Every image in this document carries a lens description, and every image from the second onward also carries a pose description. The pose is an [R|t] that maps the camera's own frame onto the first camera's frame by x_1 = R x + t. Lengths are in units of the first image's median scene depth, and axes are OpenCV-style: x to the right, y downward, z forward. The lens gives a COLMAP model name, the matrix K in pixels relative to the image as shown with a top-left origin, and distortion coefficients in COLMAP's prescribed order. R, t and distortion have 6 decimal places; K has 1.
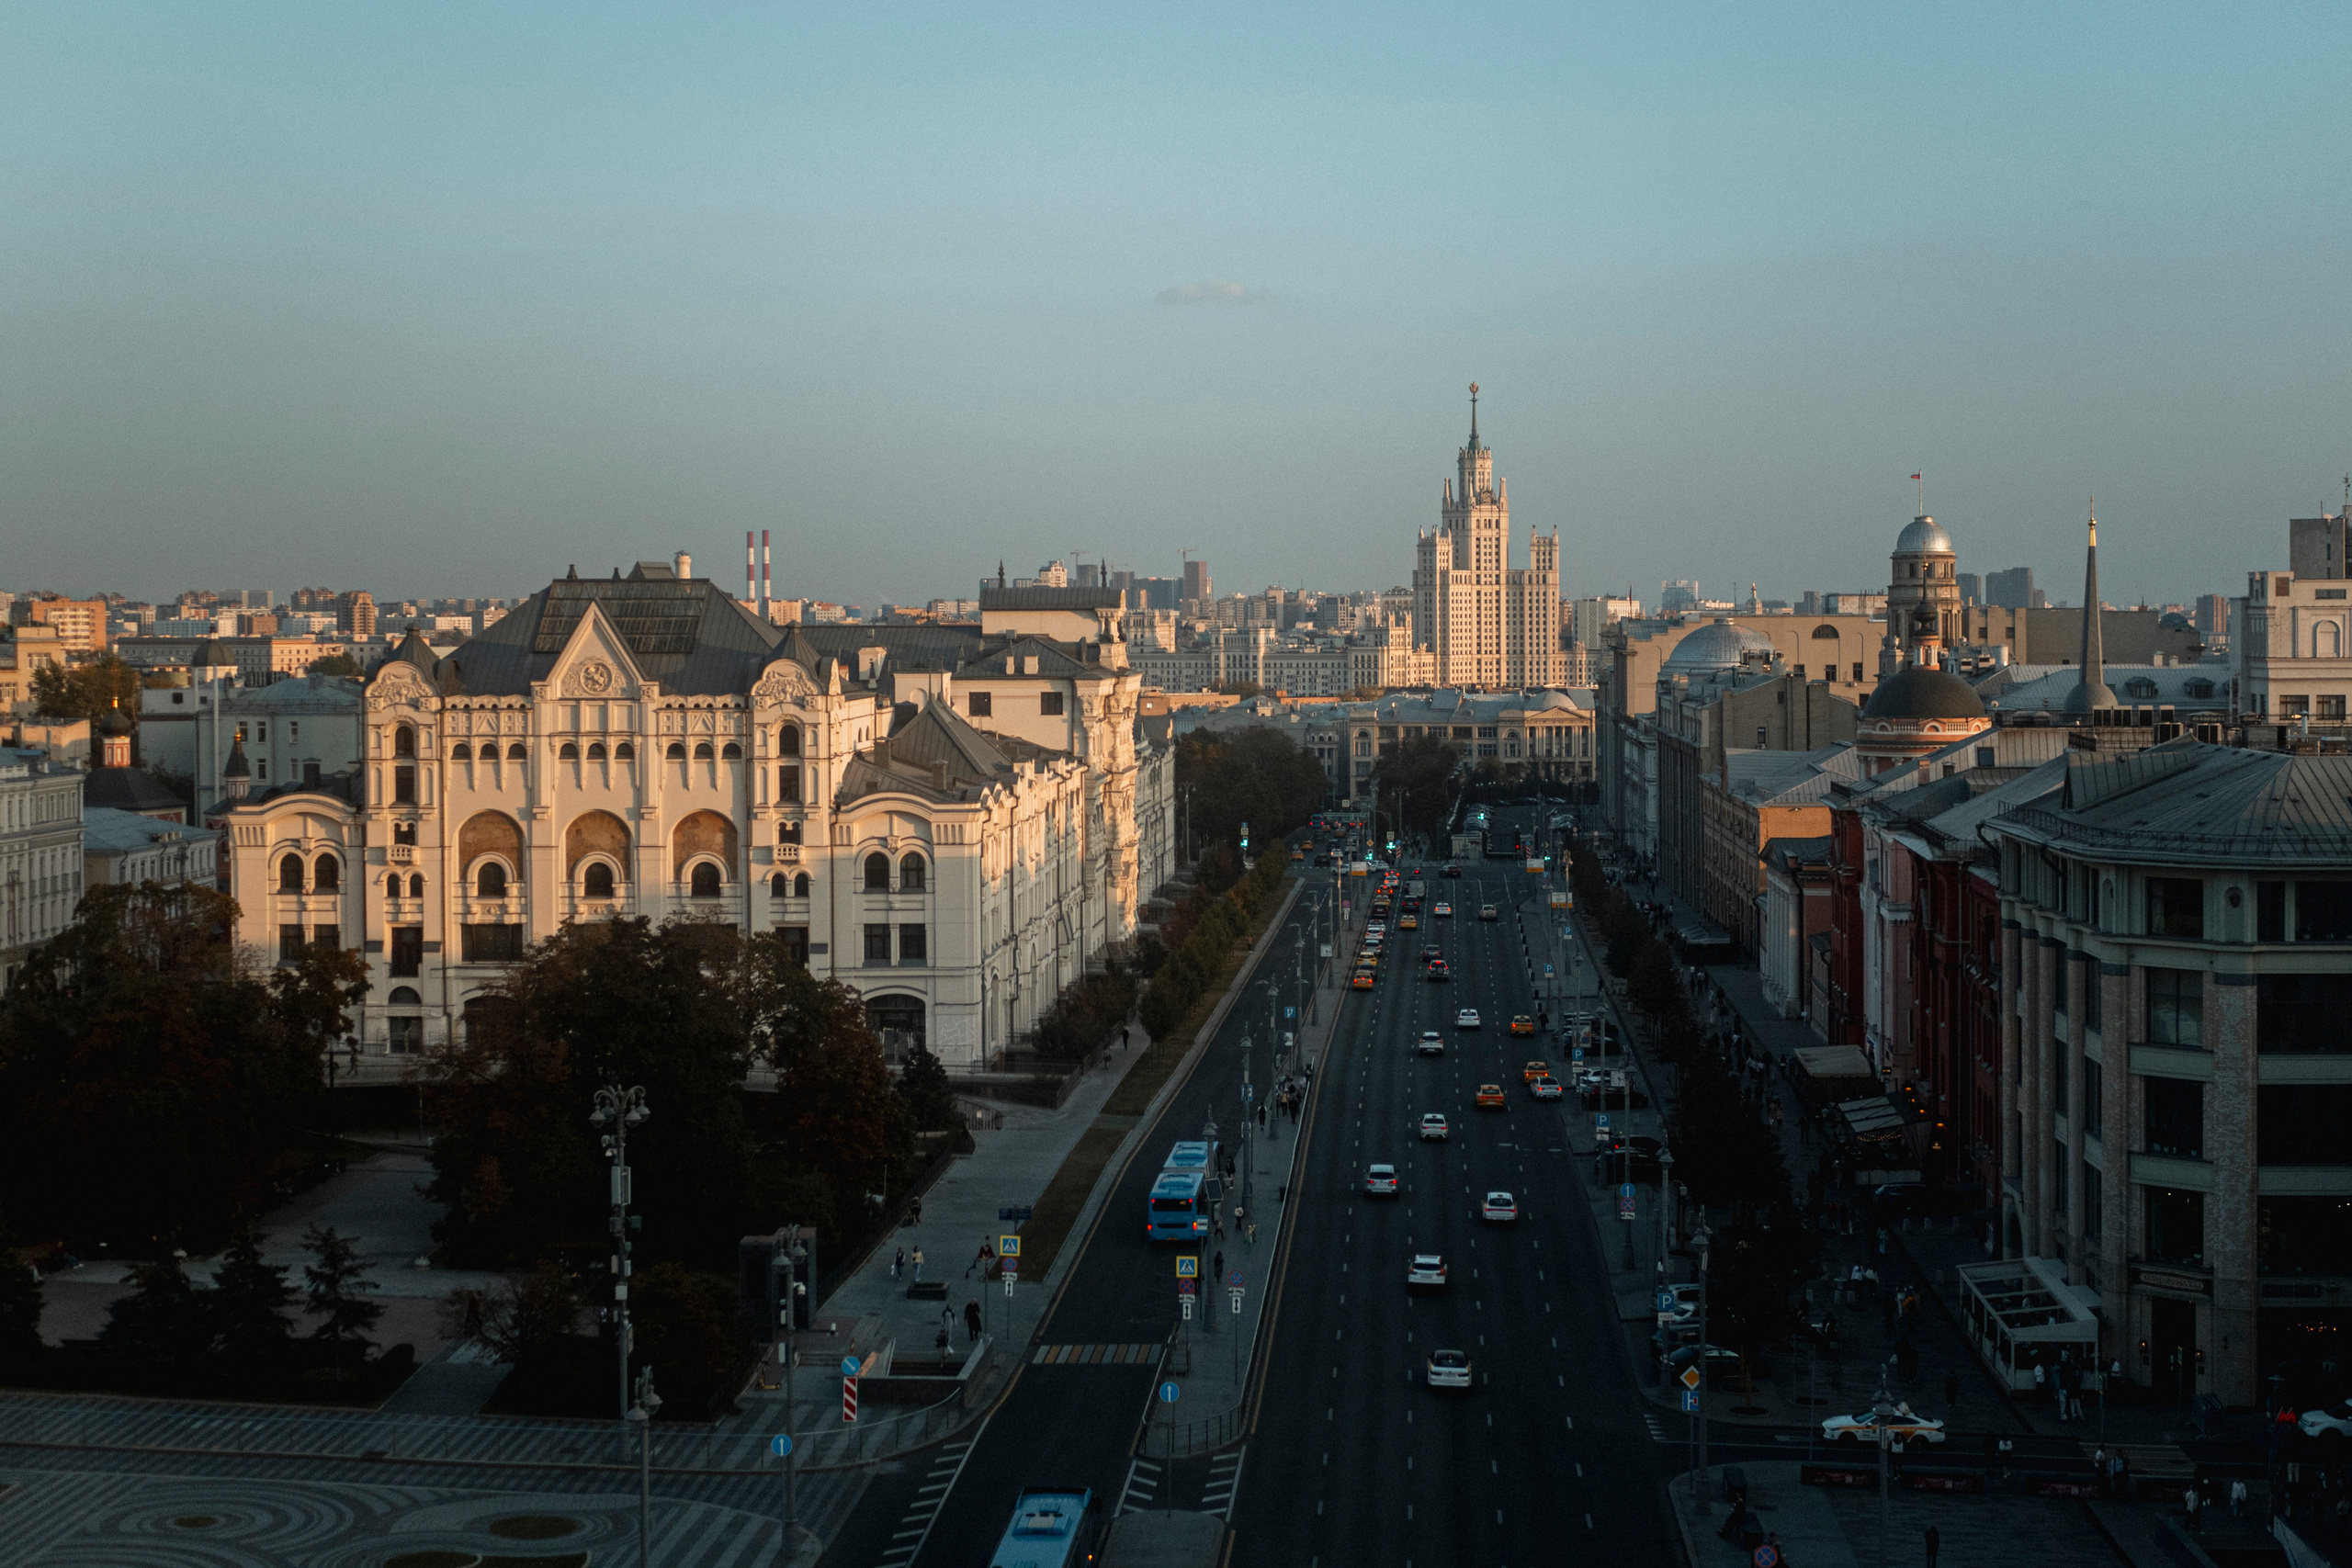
lens RADIAL K [[3438.4, 0, 1171.2], [0, 3438.4, 774.1], [0, 0, 1]] dist [0.000370, 0.000000]
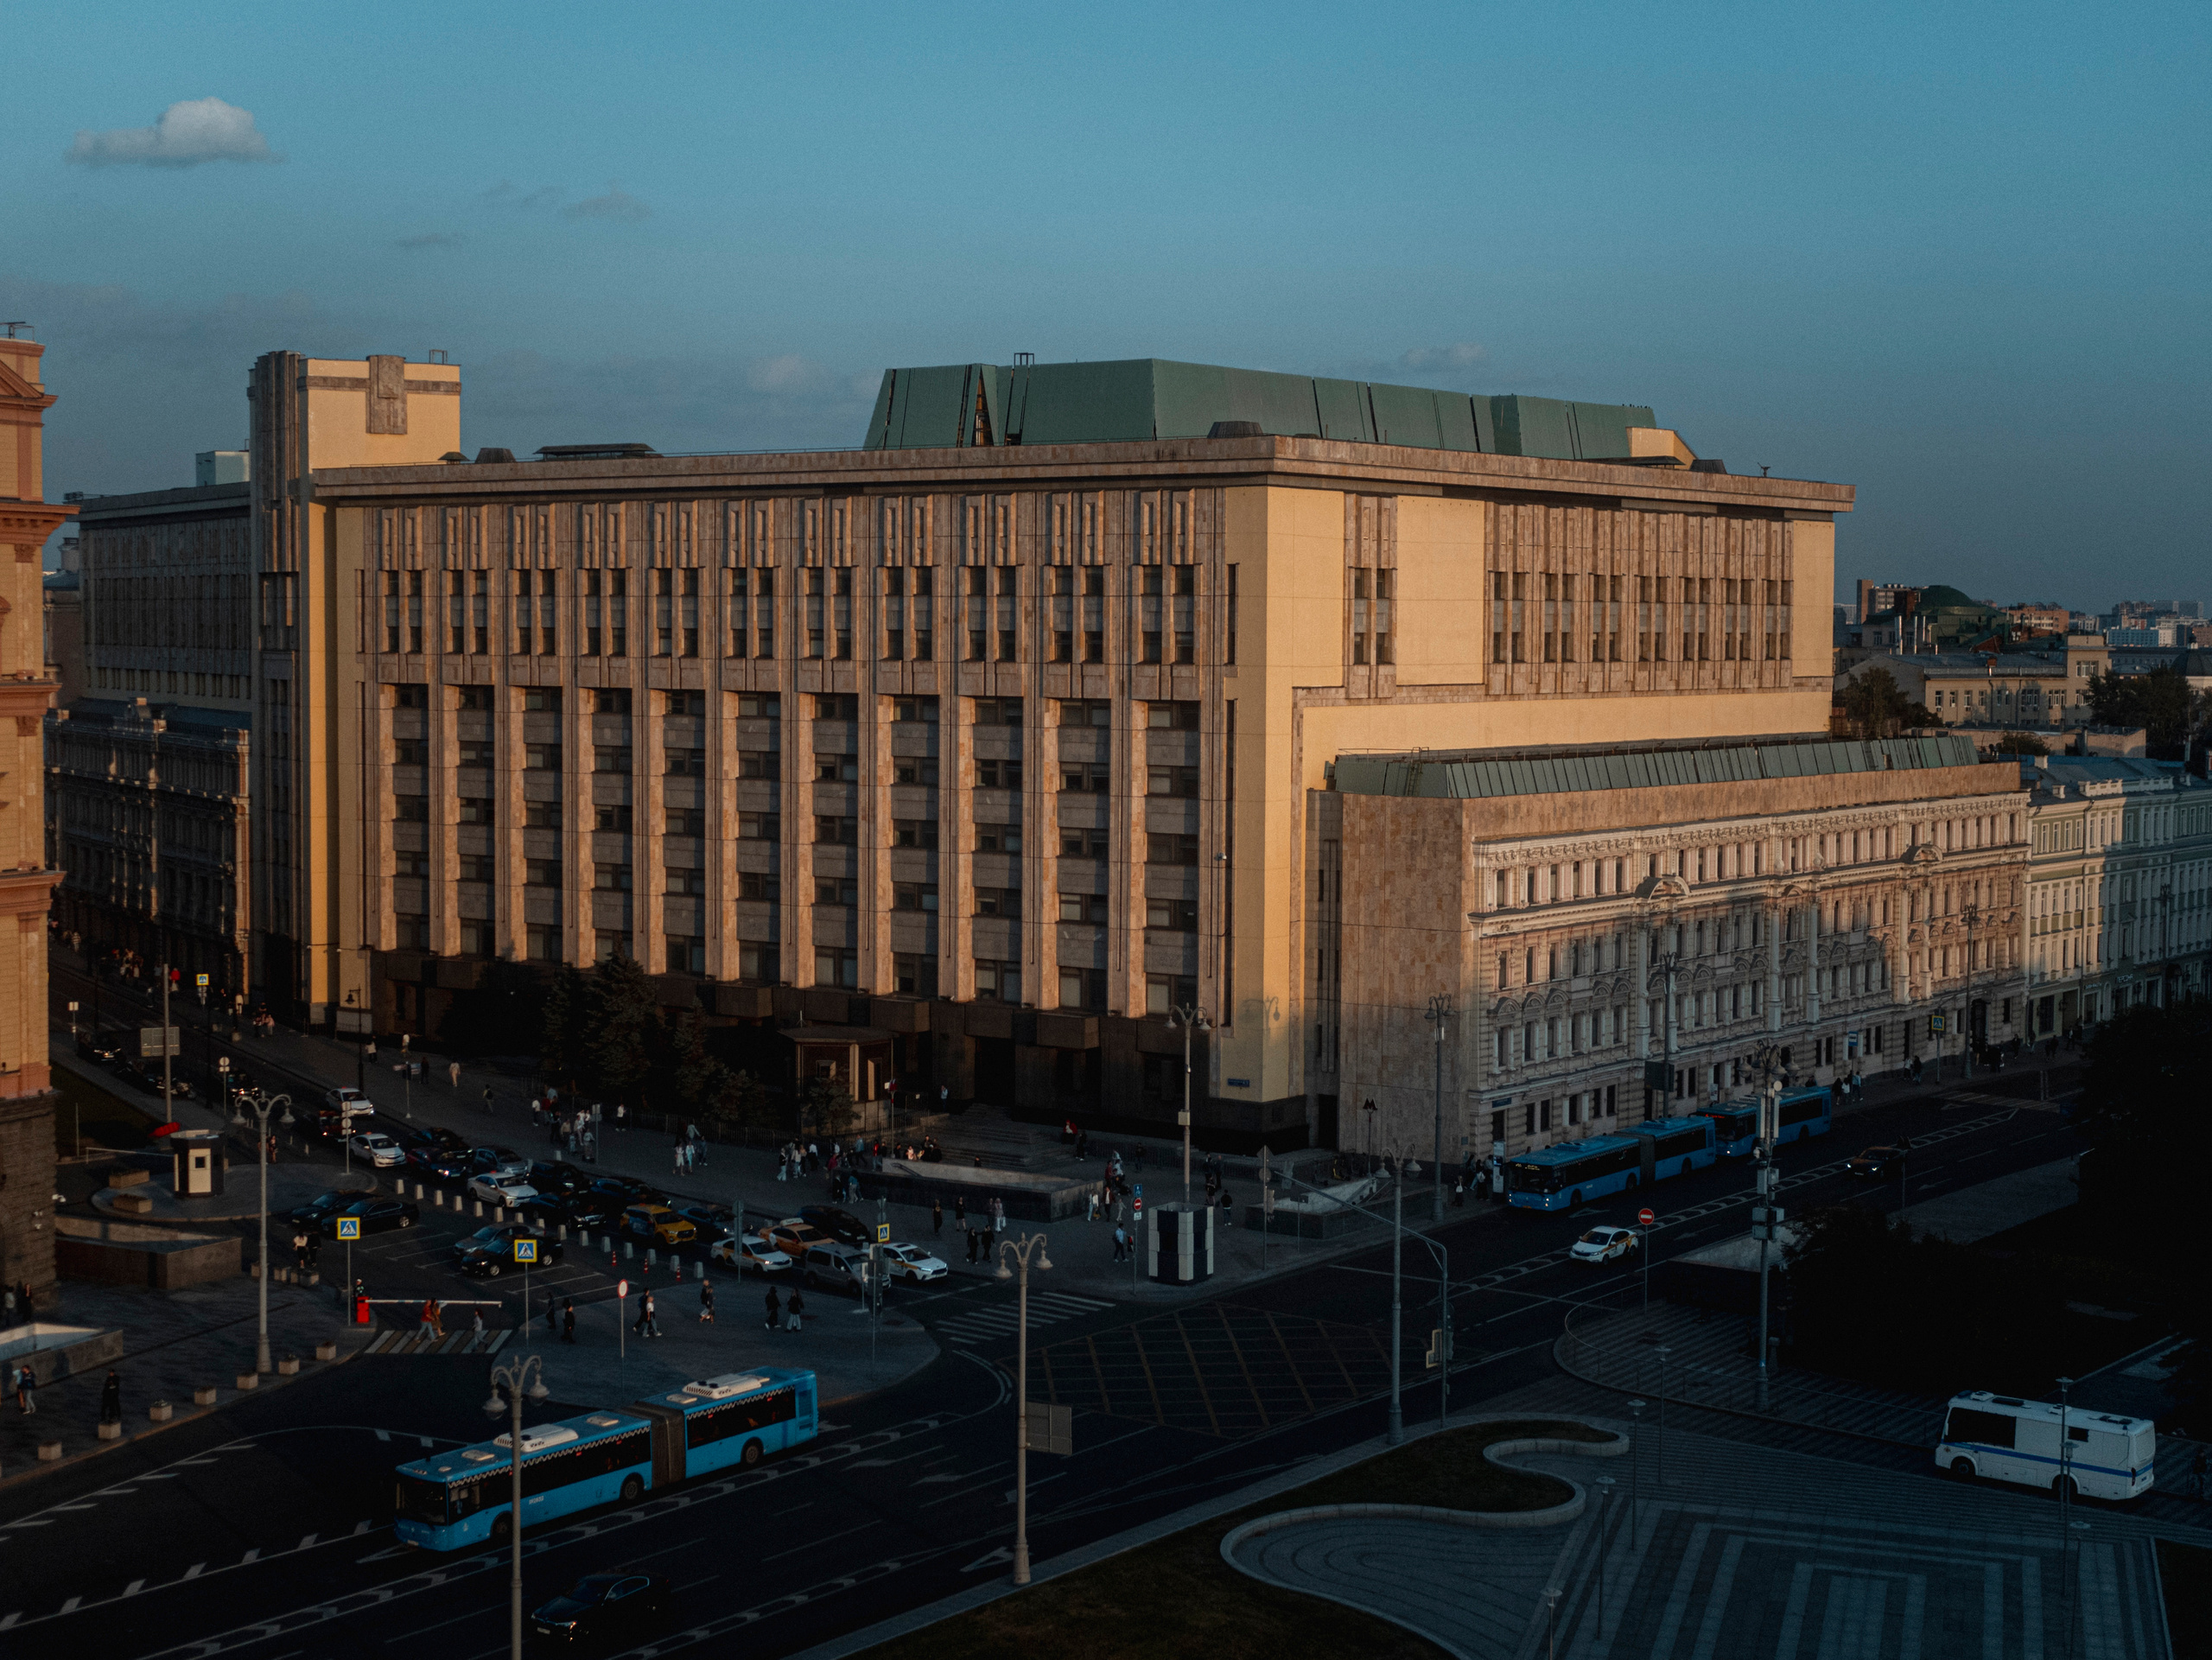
lens RADIAL K [[3241.2, 0, 1104.2], [0, 3241.2, 835.2], [0, 0, 1]] dist [-0.023314, 0.000000]
pose [[0.849918, 0.044448, -0.525037, -0.121342], [-0.034494, 0.998992, 0.028733, -0.002352], [0.525785, -0.006310, 0.850594, 0.060521]]
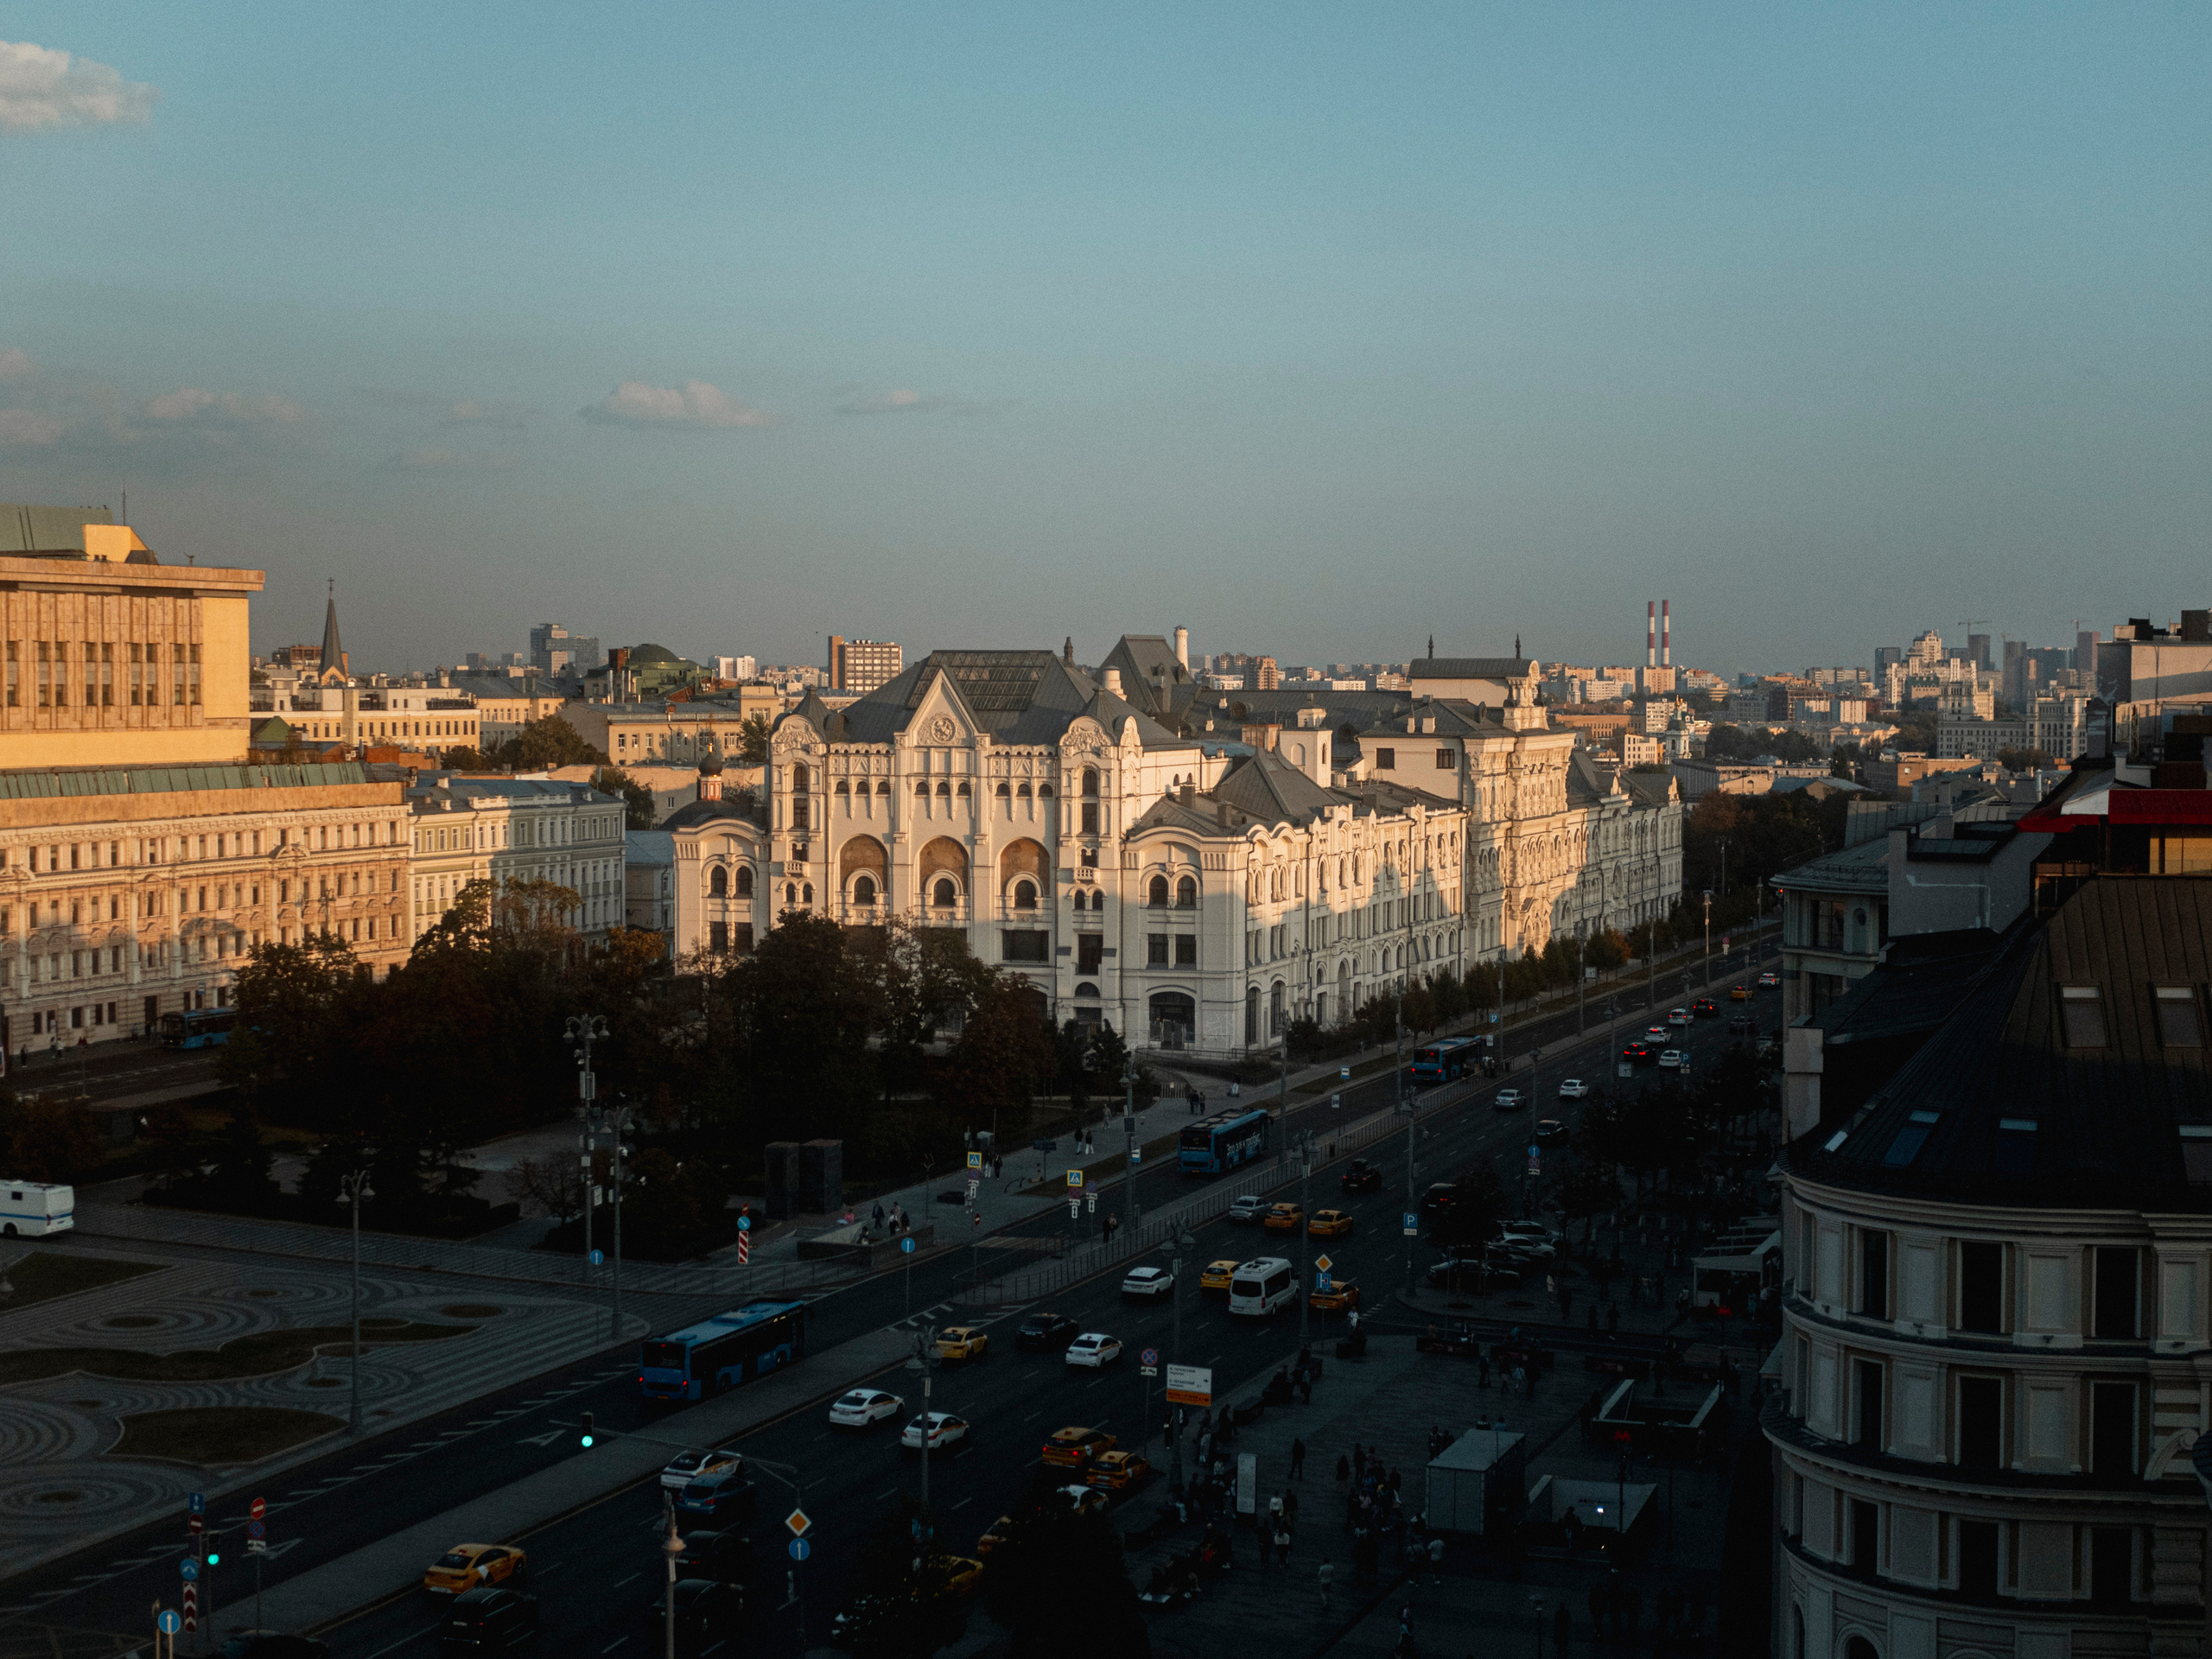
lens RADIAL K [[3241.0, 0, 1111.9], [0, 3241.0, 823.2], [0, 0, 1]] dist [-0.023314, 0.000000]
pose [[0.962076, 0.019427, -0.272087, 0.211034], [-0.020043, 0.999799, 0.000516, 0.003923], [0.272043, 0.004957, 0.962272, -0.112846]]
